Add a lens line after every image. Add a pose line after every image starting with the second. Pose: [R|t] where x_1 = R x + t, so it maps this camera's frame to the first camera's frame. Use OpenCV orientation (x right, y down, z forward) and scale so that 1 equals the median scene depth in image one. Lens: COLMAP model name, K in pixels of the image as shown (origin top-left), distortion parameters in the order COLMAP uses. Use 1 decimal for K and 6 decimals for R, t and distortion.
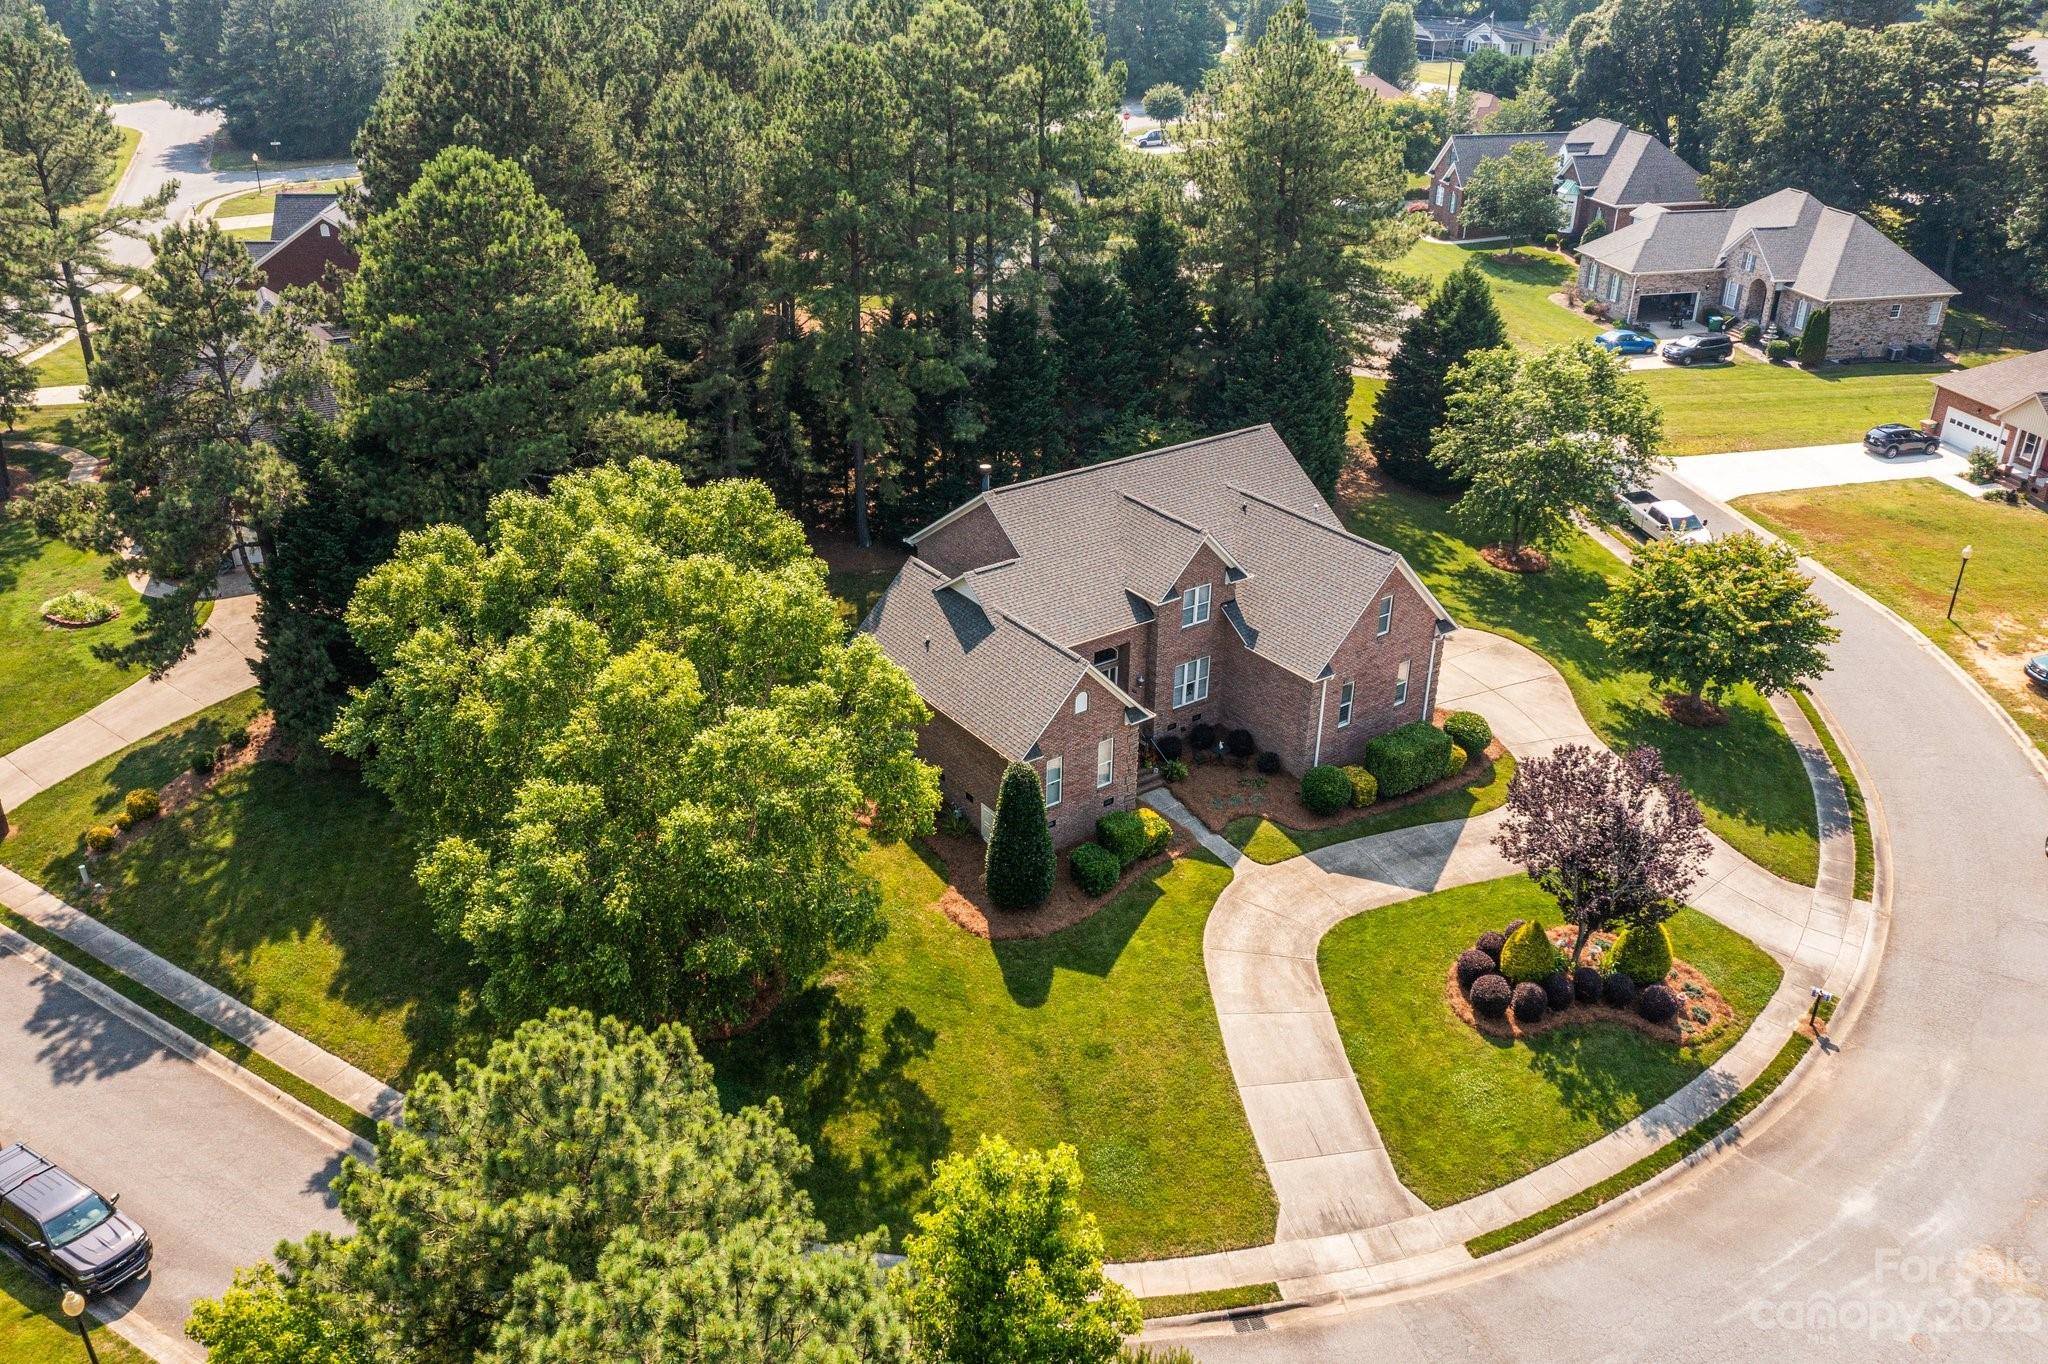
lens RADIAL K [[1611.2, 0, 1017.1], [0, 1611.2, 681.5], [0, 0, 1]] dist [-0.015446, -0.007785]
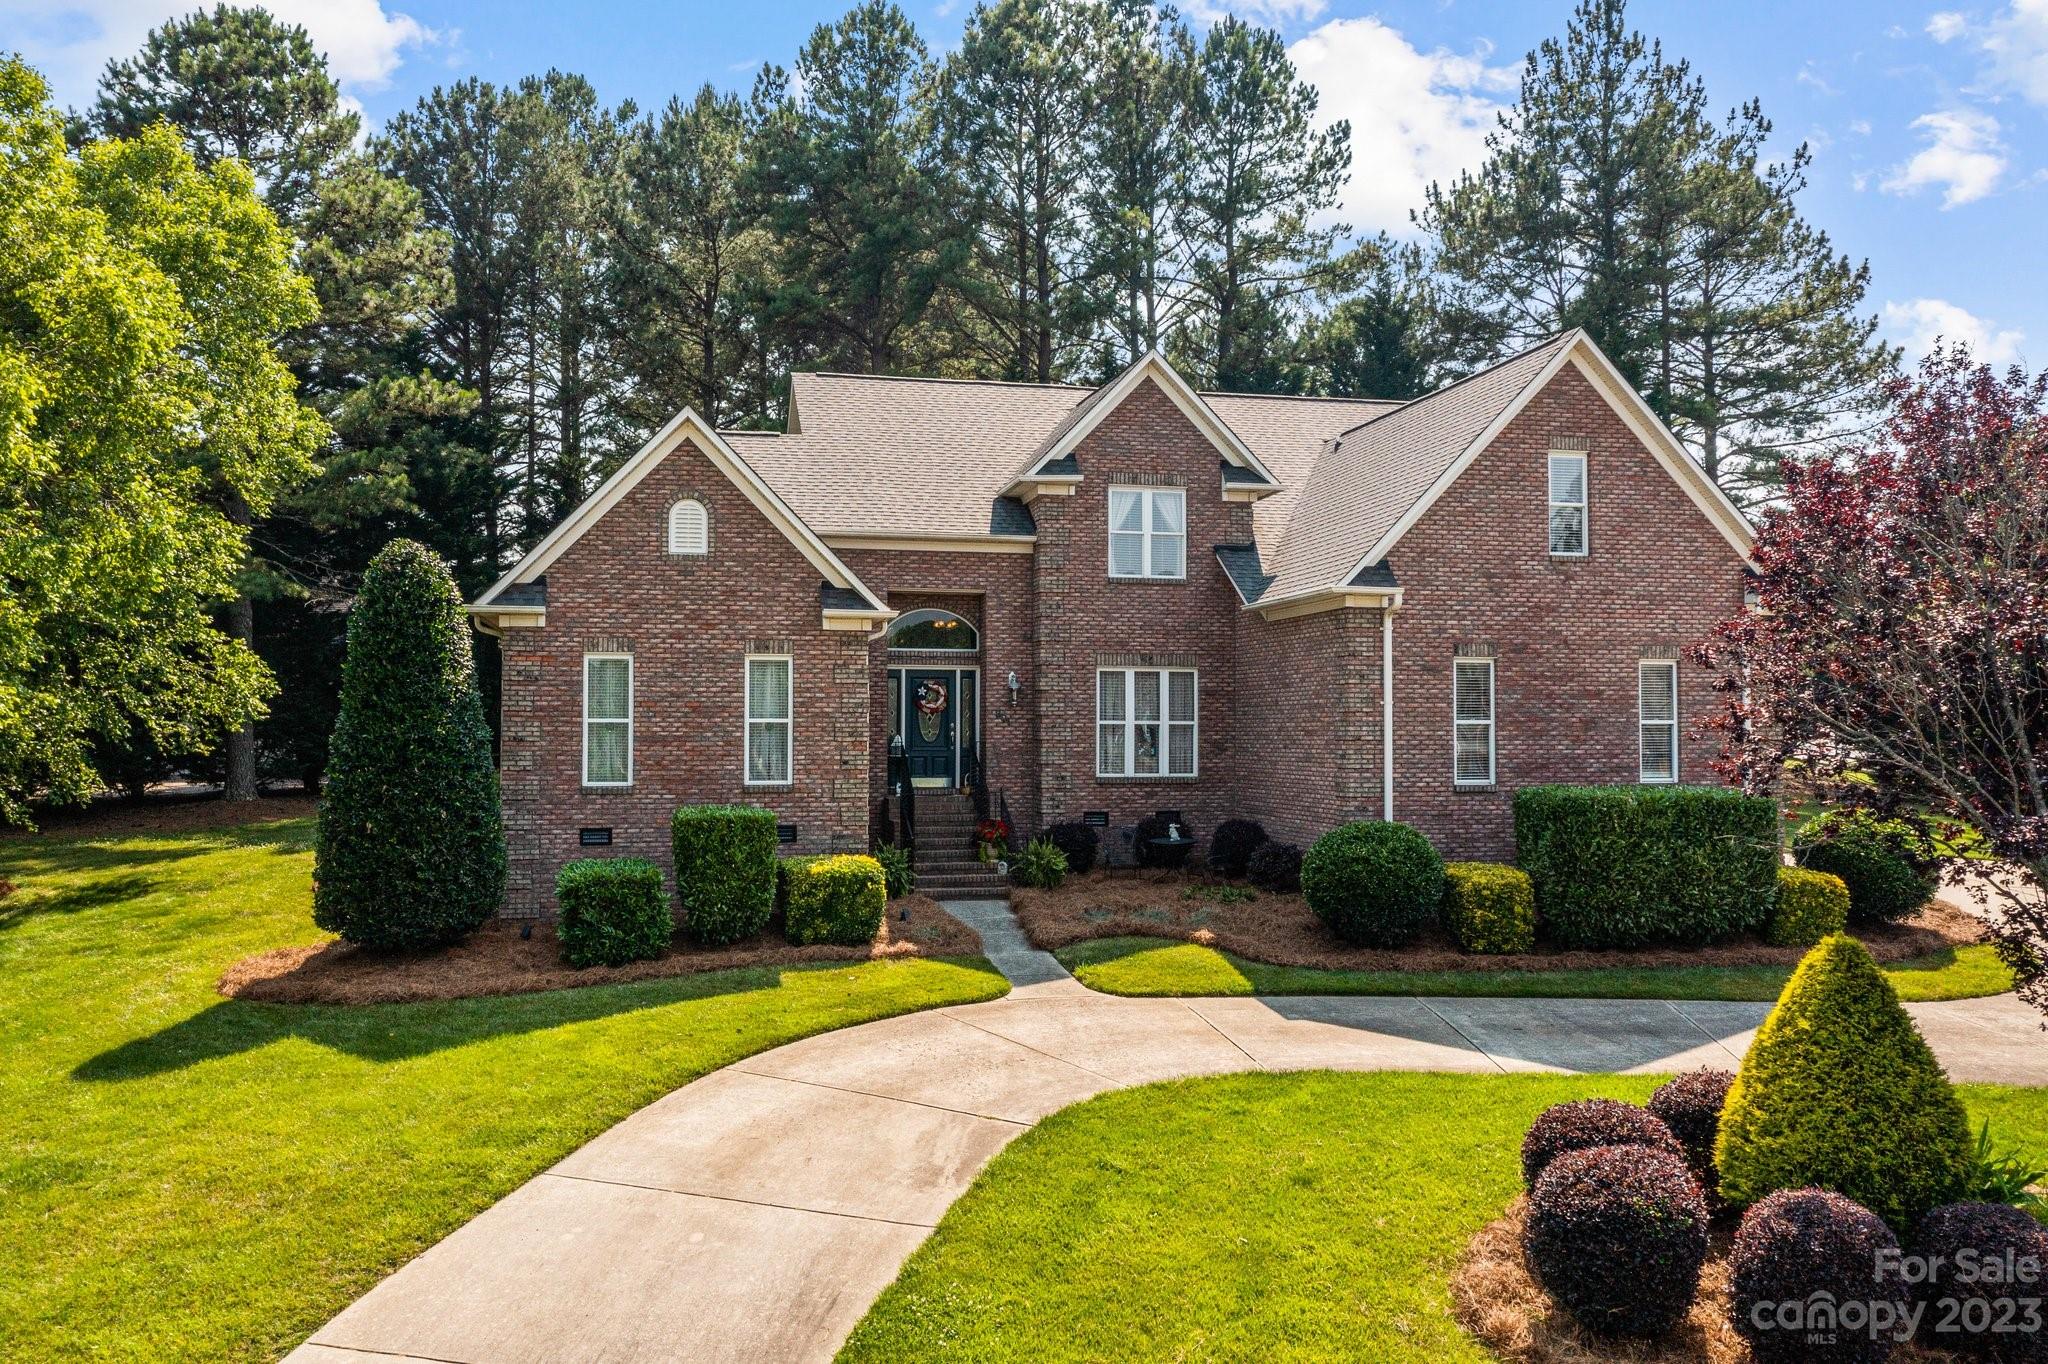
lens RADIAL K [[1622.4, 0, 1029.6], [0, 1622.4, 726.8], [0, 0, 1]] dist [-0.007393, -0.003308]
pose [[0.921572, -0.010323, -0.388071, 0.311415], [-0.169911, 0.888087, -0.427120, 0.245145], [0.349050, 0.459559, 0.816682, 0.773520]]
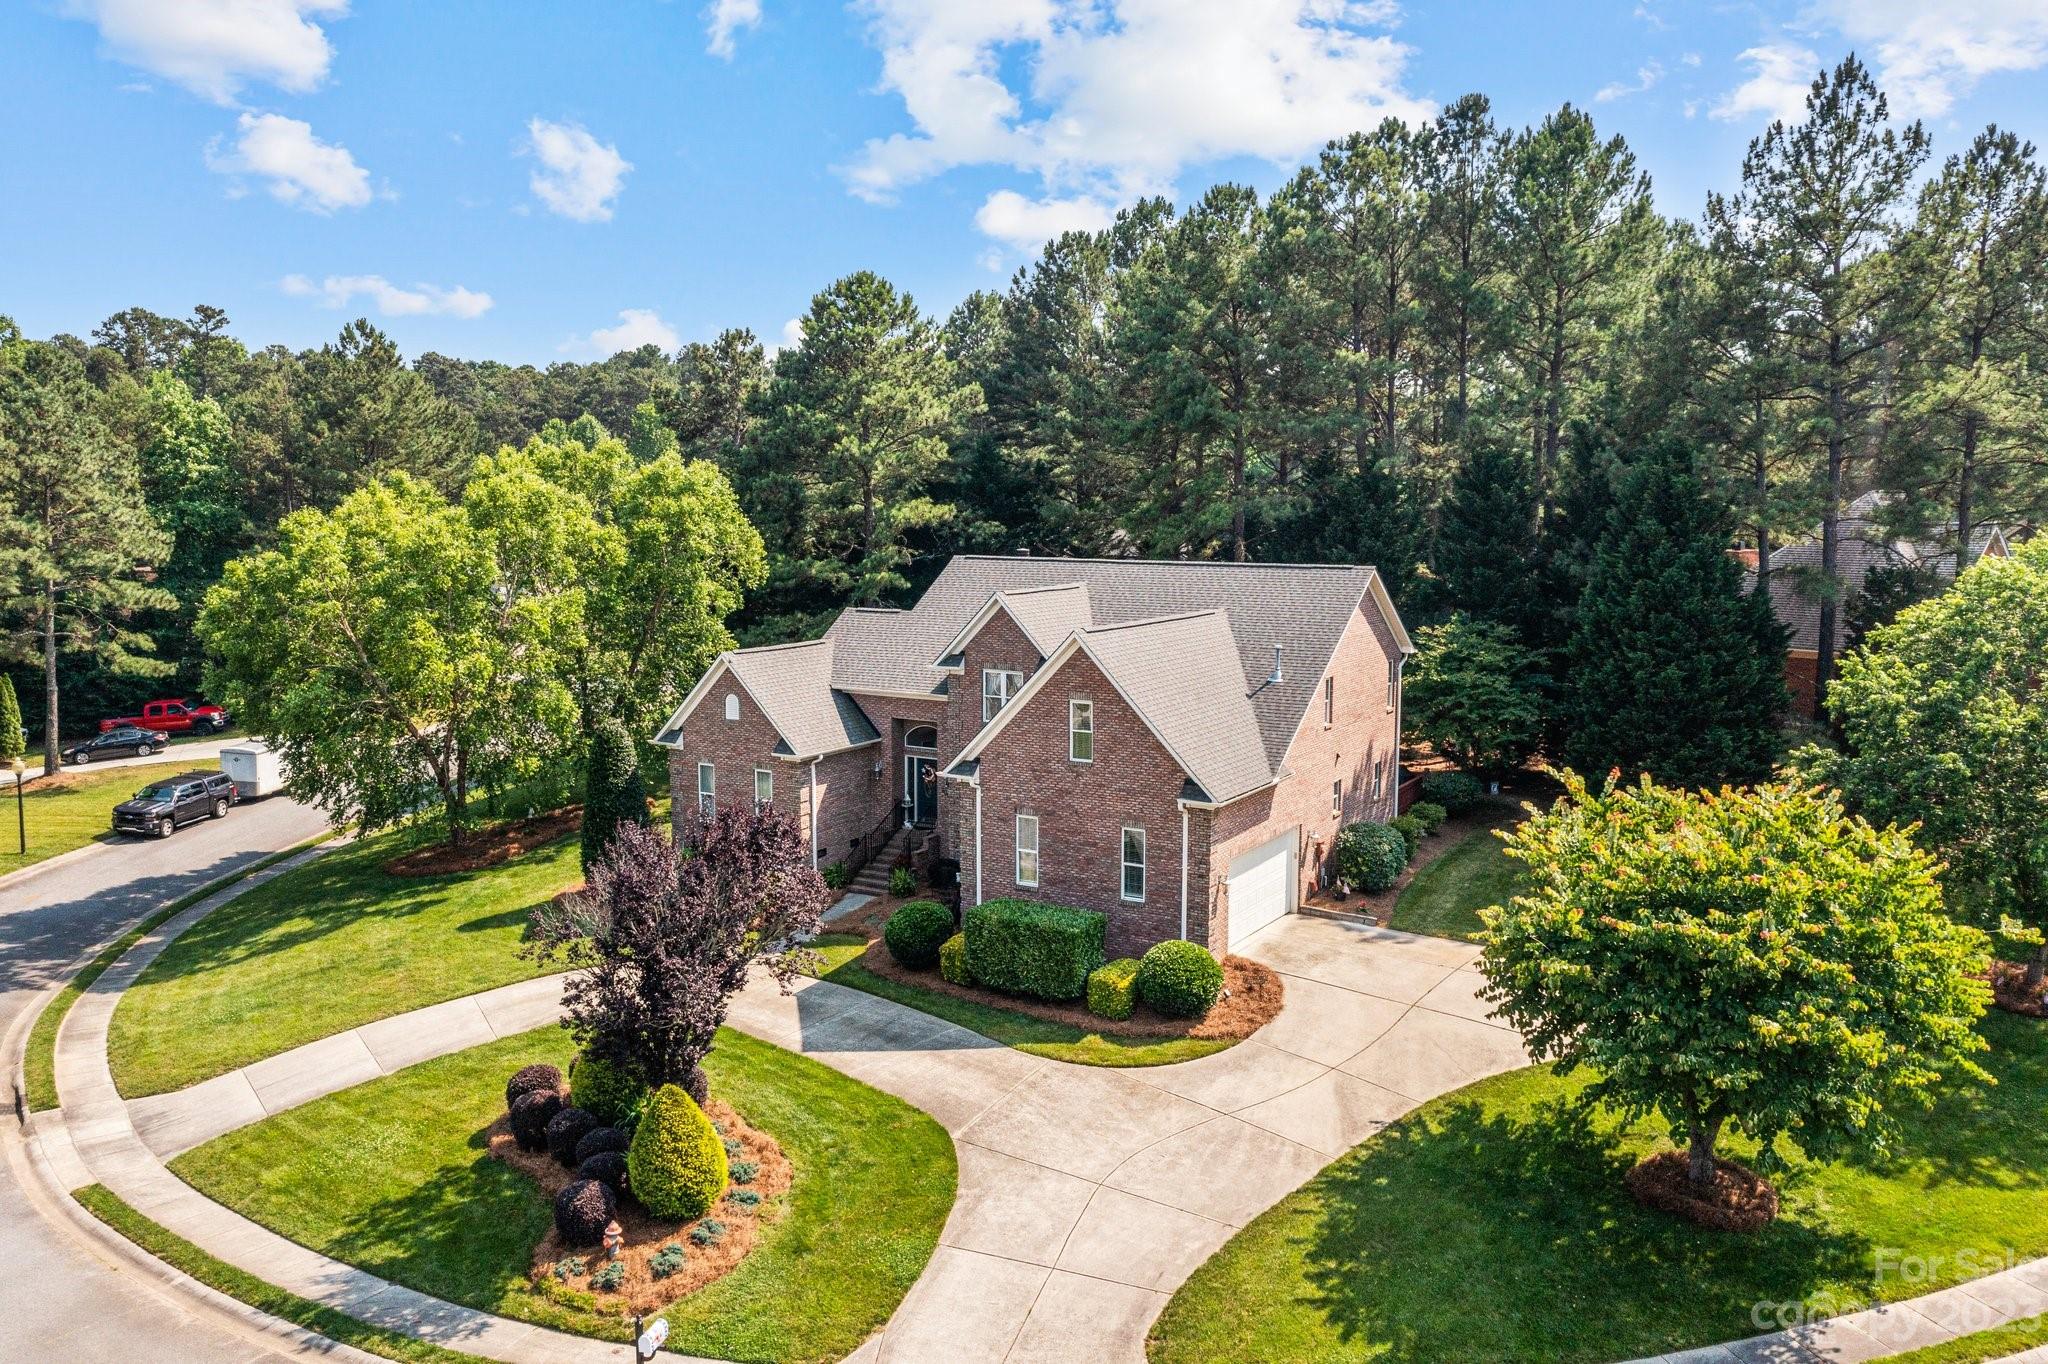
lens RADIAL K [[1614.5, 0, 1019.6], [0, 1614.5, 681.4], [0, 0, 1]] dist [-0.013041, 0.006024]
pose [[0.405101, 0.103955, -0.908343, 0.996290], [-0.413415, 0.906971, -0.080576, 0.006823], [0.815464, 0.408164, 0.410391, 0.825901]]
